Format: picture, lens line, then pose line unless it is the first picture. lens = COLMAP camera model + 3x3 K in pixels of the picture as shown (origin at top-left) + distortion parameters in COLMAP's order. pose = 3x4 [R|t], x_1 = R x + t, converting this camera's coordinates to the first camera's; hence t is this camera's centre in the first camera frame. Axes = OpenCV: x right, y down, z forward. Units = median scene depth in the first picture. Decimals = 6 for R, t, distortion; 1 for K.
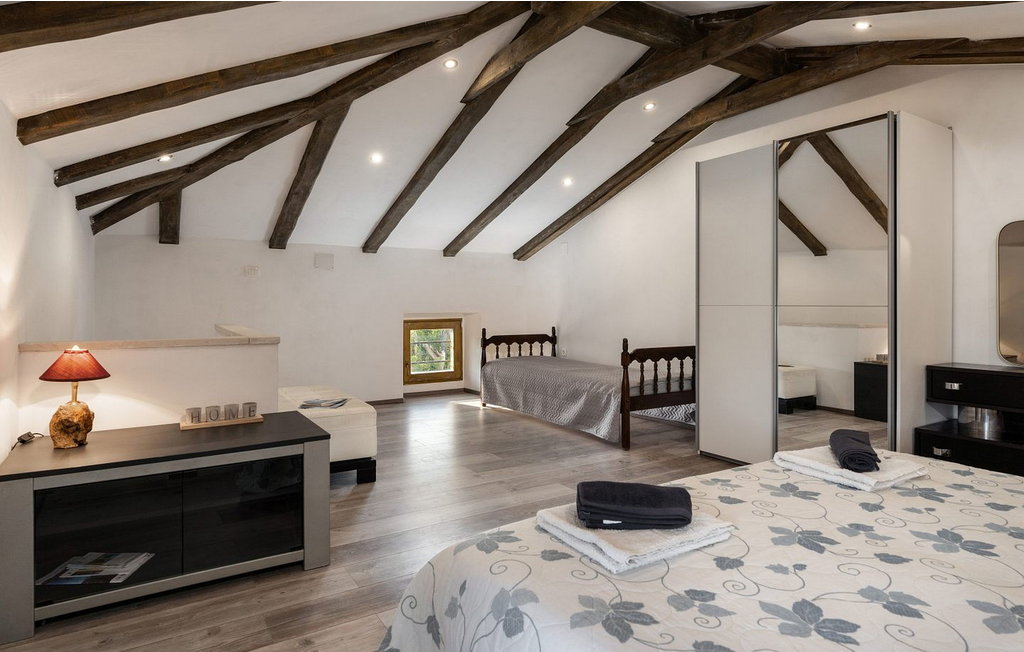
lens RADIAL K [[590.0, 0, 510.1], [0, 590.0, 304.7], [0, 0, 1]] dist [-0.002602, -0.001957]
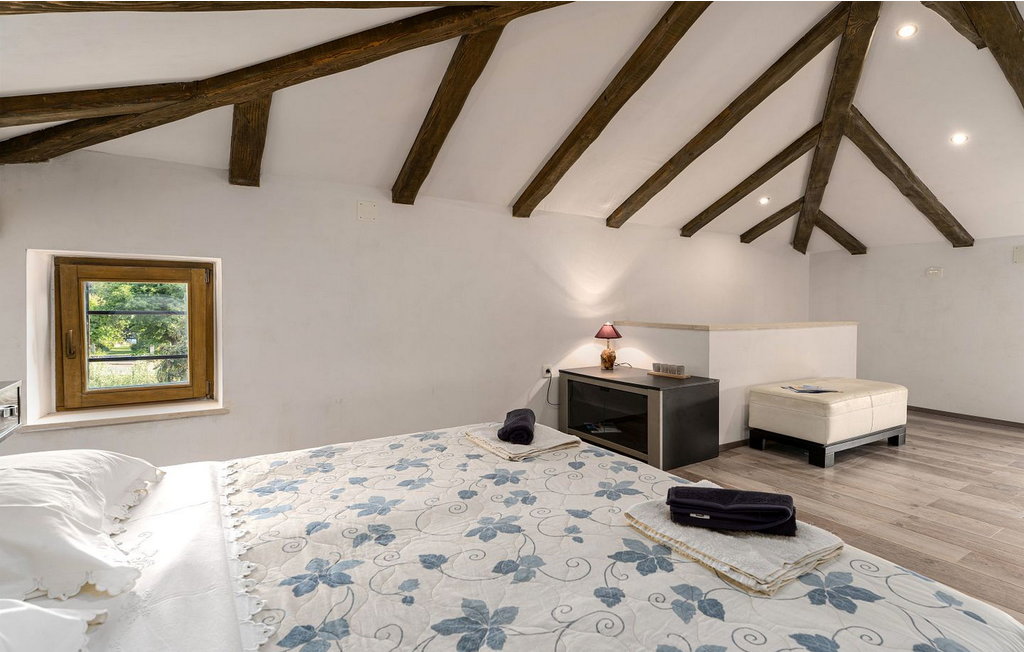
lens RADIAL K [[502.3, 0, 512.0], [0, 502.3, 326.0], [0, 0, 1]] dist [-0.000635, -0.000104]
pose [[-0.006390, 0.048797, -0.998788, 1.063837], [-0.007935, 0.998775, 0.048848, -0.001241], [0.999948, 0.008238, -0.005995, 0.668586]]
